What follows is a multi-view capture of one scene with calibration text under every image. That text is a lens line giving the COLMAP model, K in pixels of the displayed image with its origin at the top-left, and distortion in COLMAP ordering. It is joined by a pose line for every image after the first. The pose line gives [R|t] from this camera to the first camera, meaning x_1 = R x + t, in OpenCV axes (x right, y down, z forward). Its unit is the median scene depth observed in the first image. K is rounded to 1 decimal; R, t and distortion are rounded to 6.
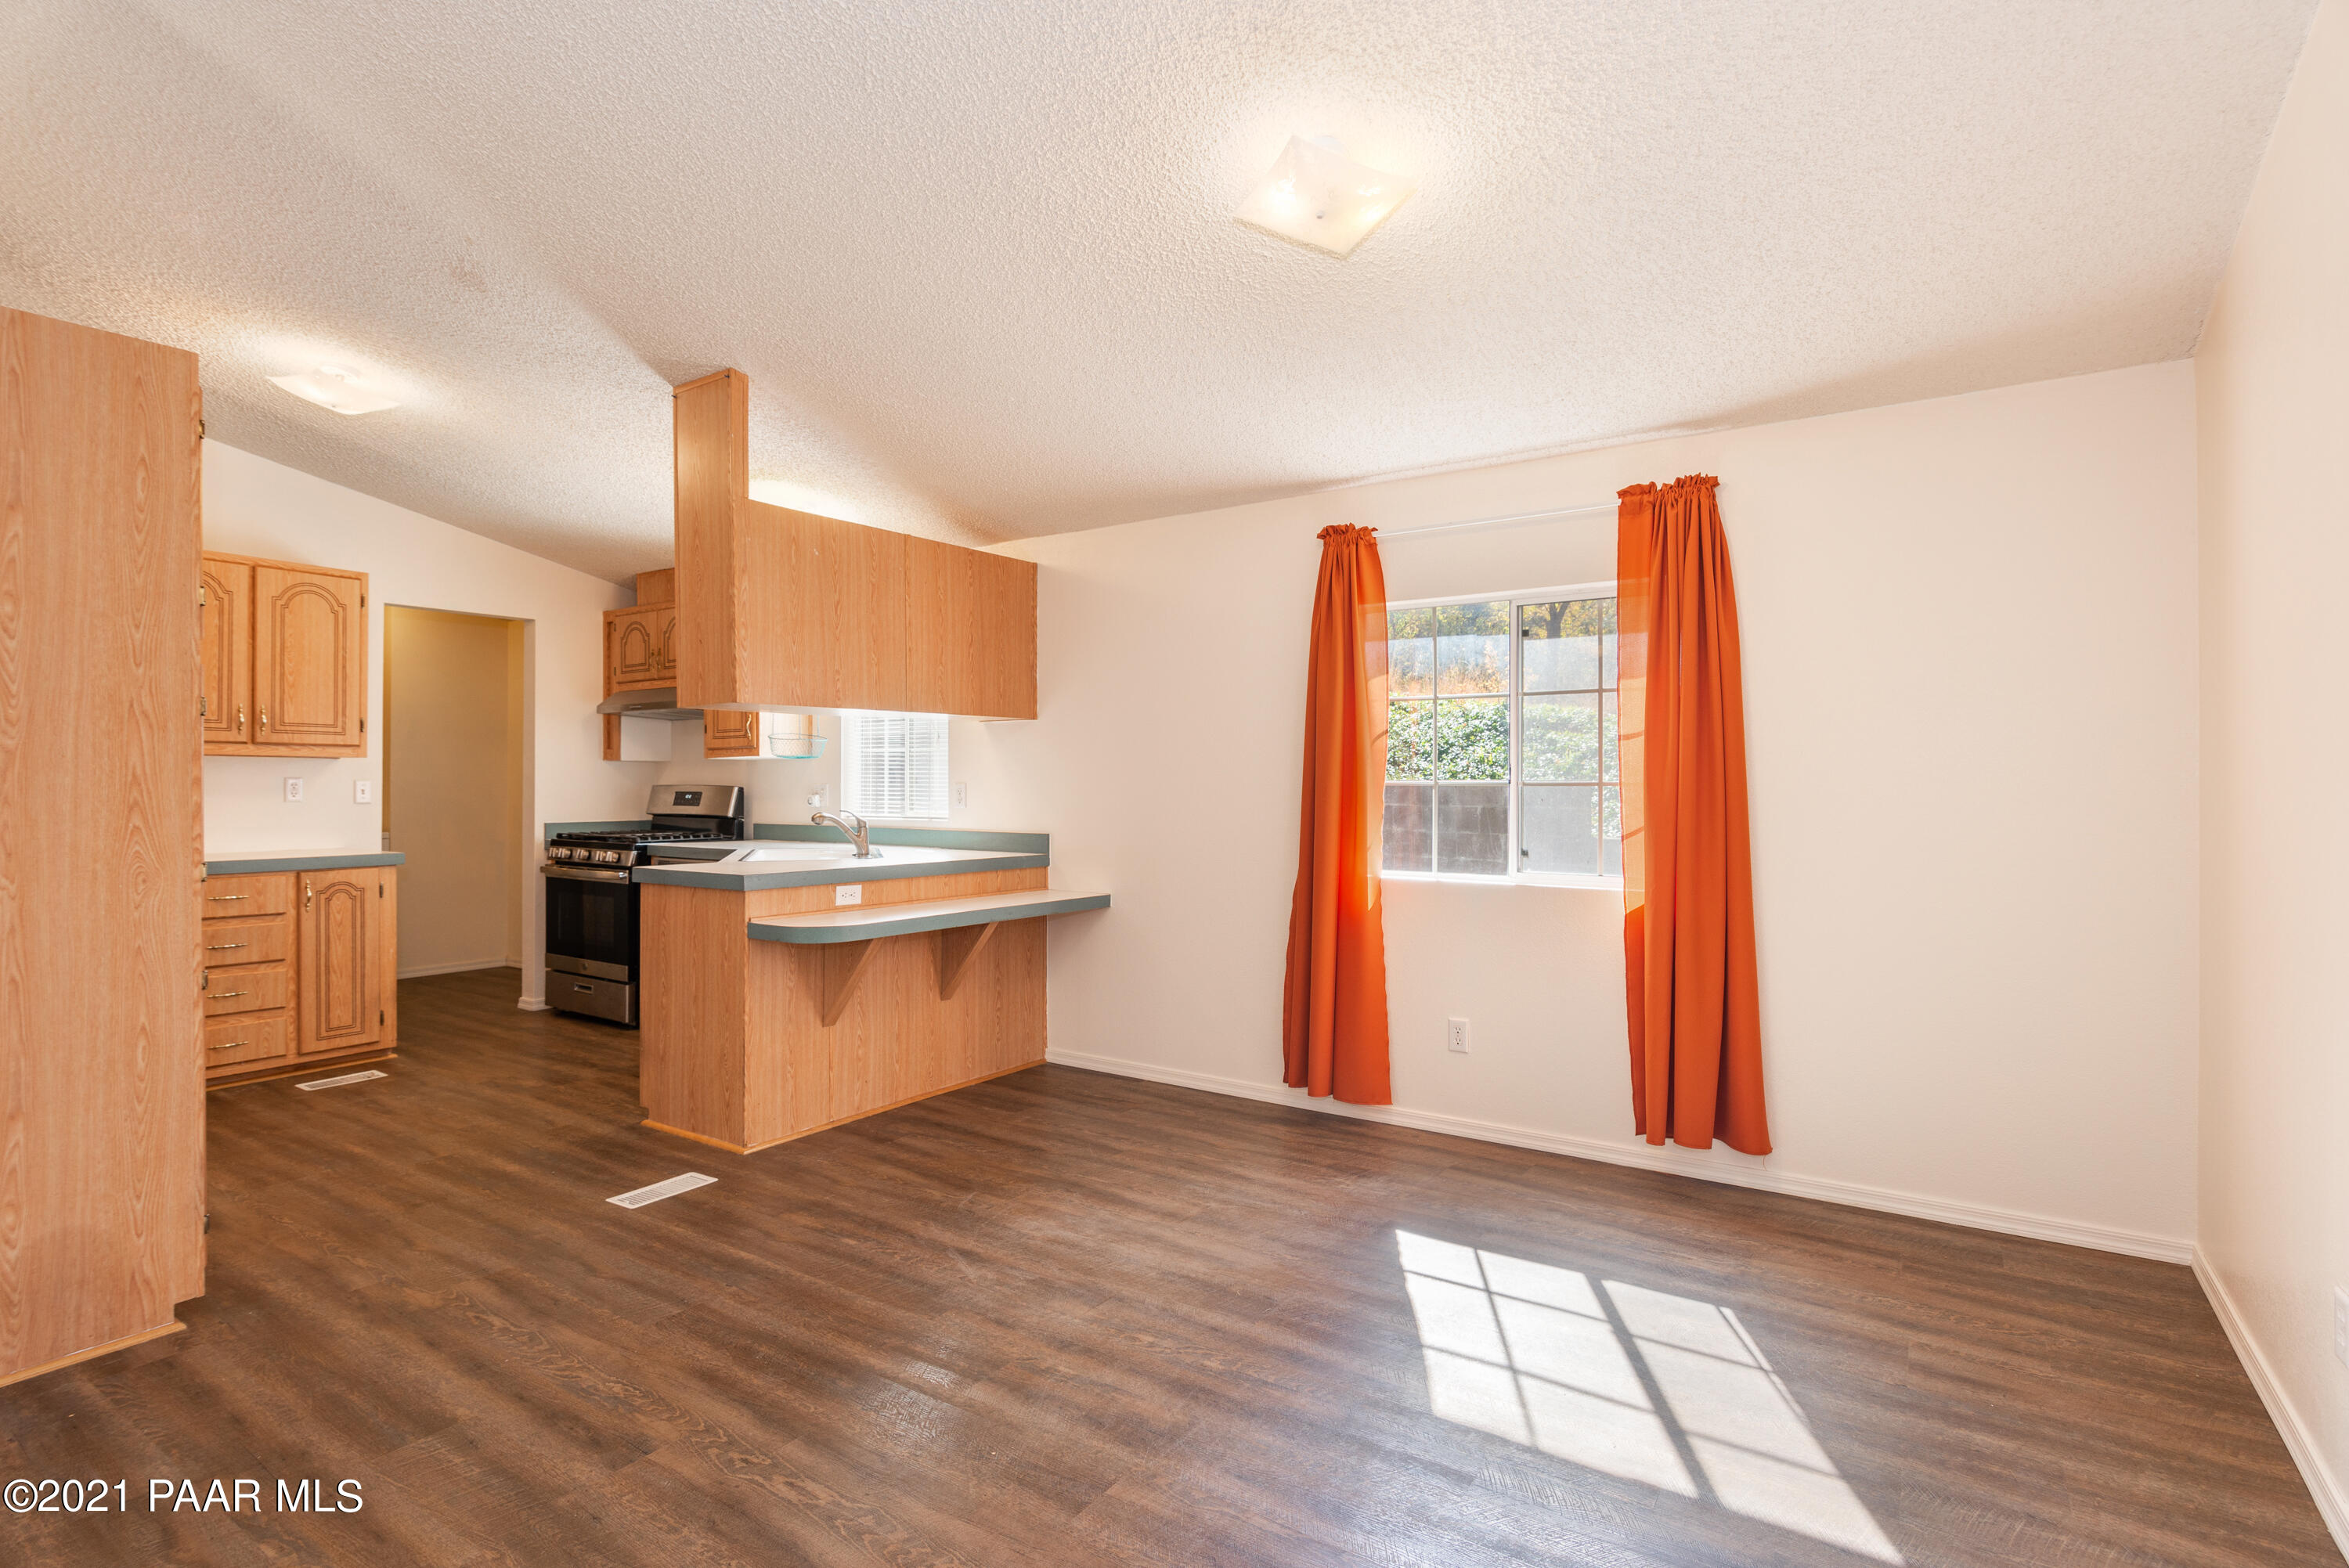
lens RADIAL K [[1144.8, 0, 1170.8], [0, 1144.8, 806.3], [0, 0, 1]] dist [-0.003293, -0.001378]
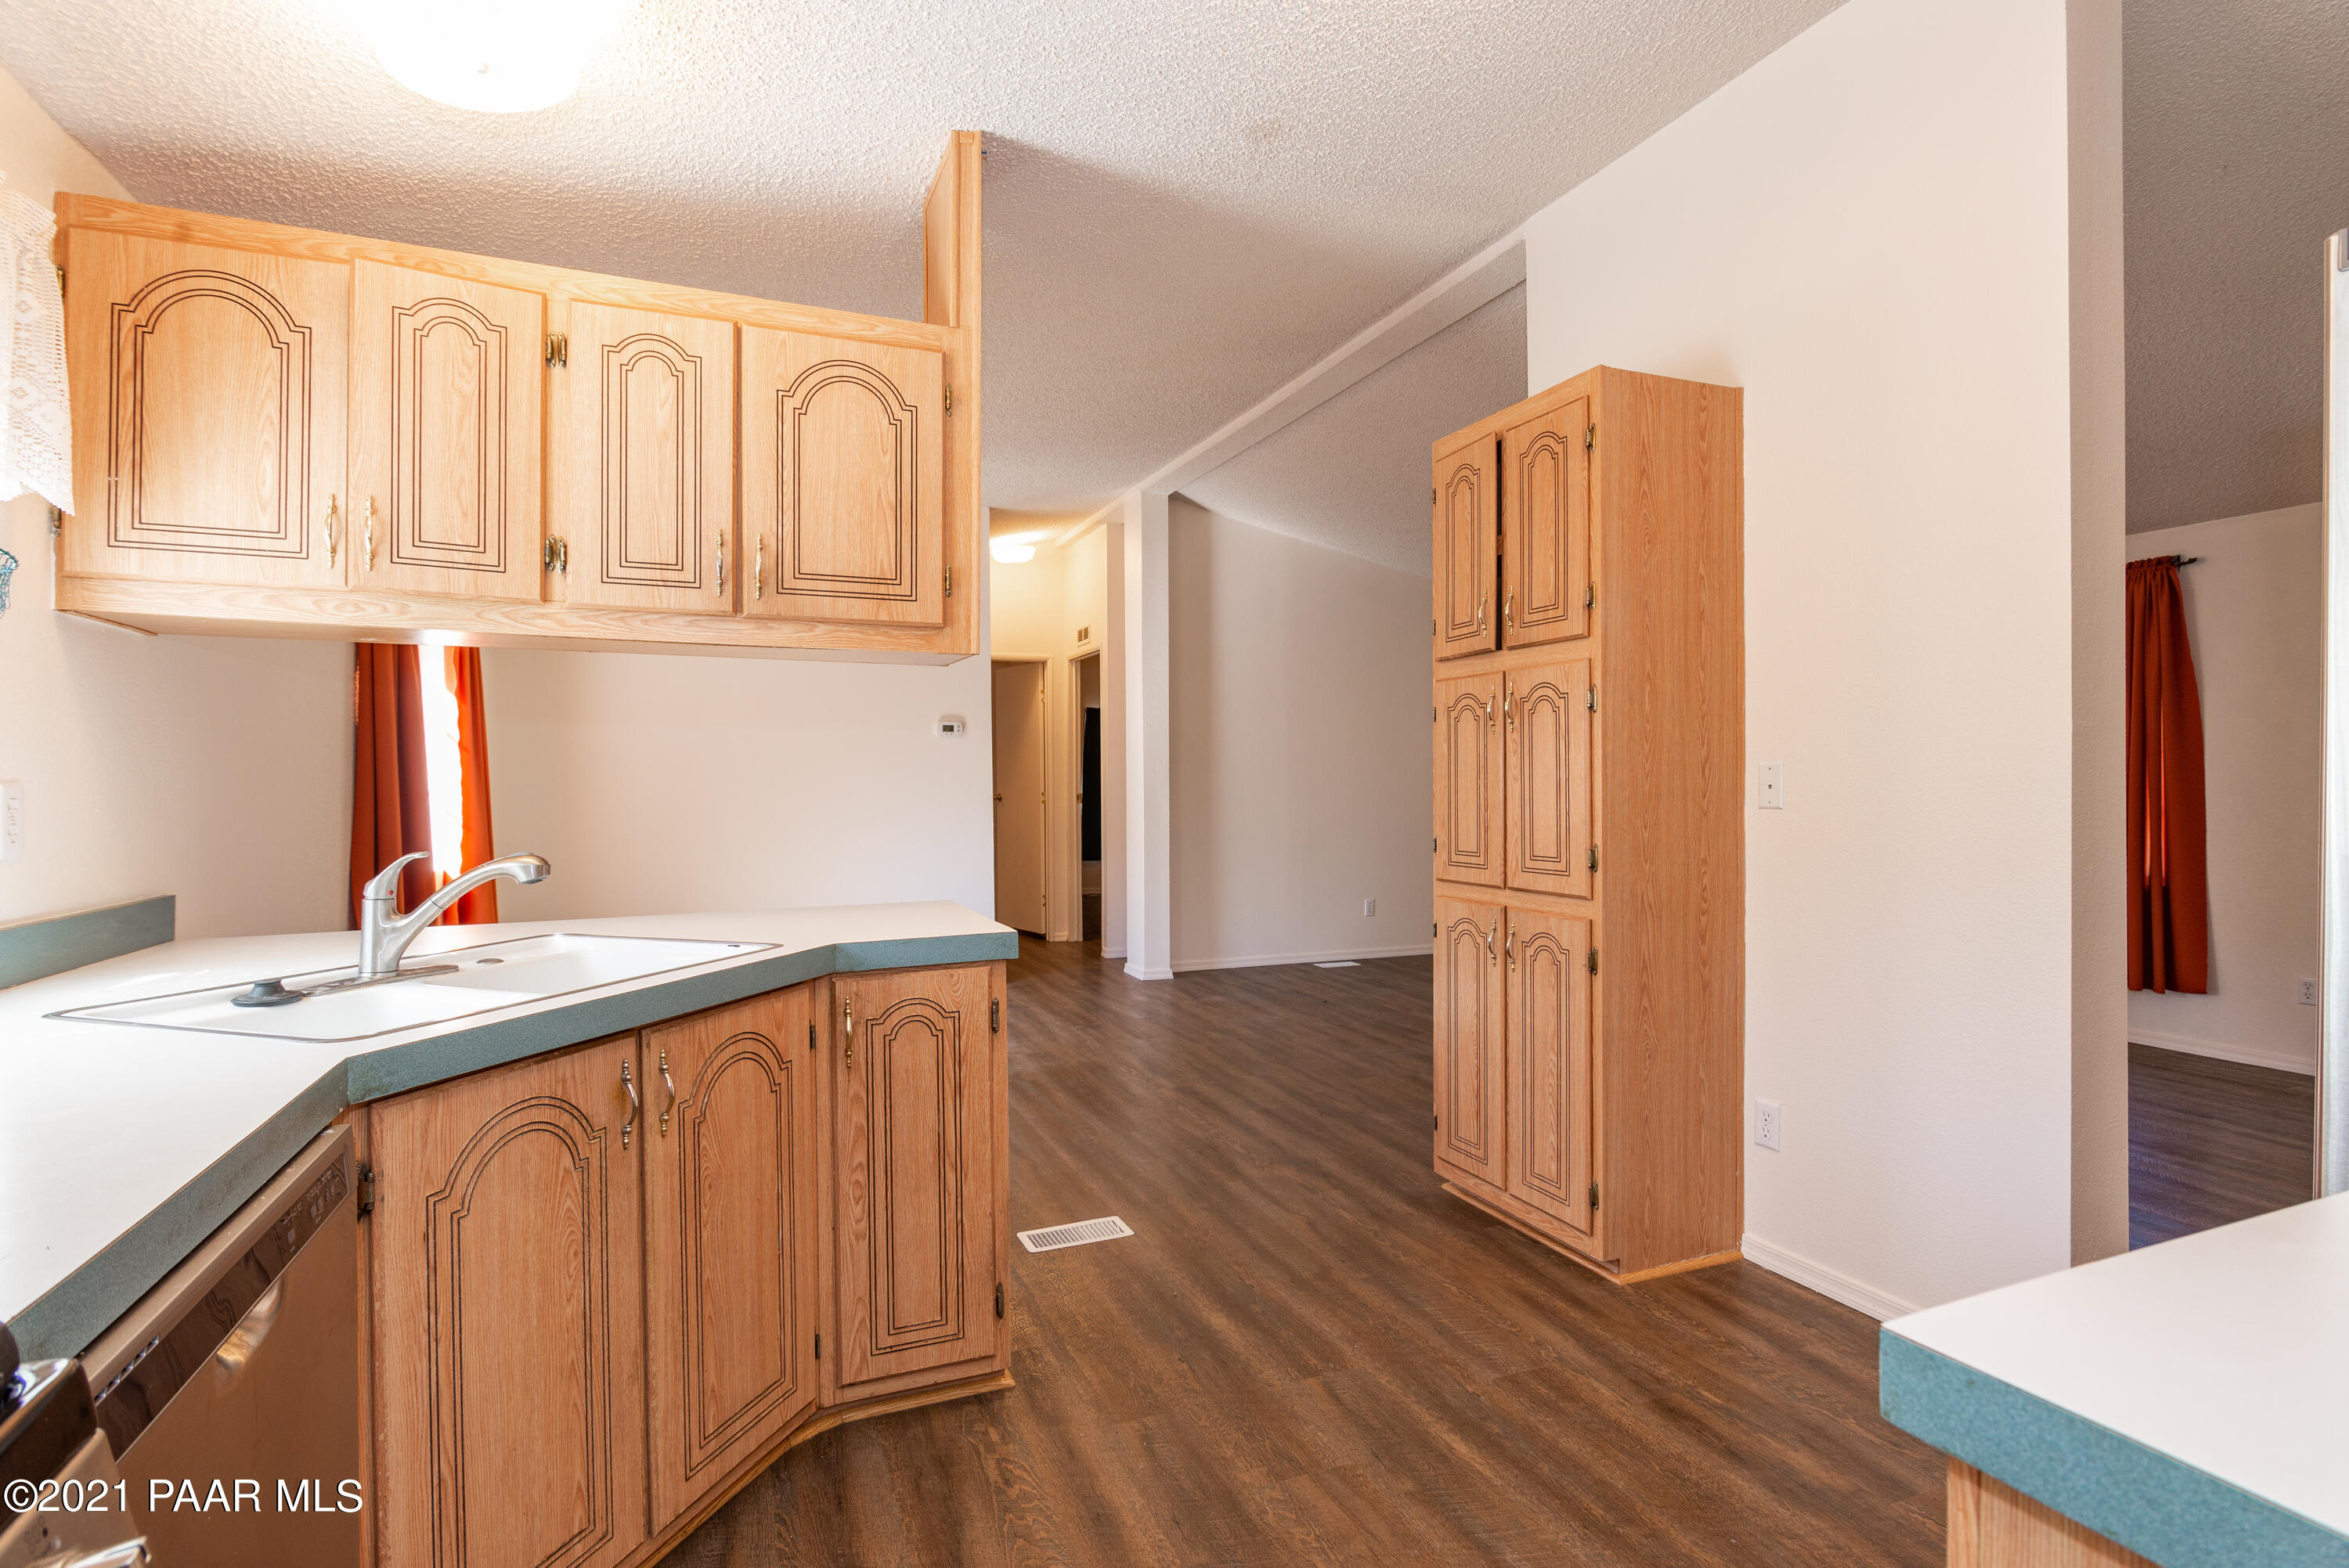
lens RADIAL K [[1144.8, 0, 1153.6], [0, 1144.8, 791.9], [0, 0, 1]] dist [-0.003293, -0.001378]
pose [[-0.822584, -0.003290, 0.568634, -0.781135], [0.016088, 0.999448, 0.029055, -0.026006], [-0.568416, 0.033048, -0.822077, 1.318887]]
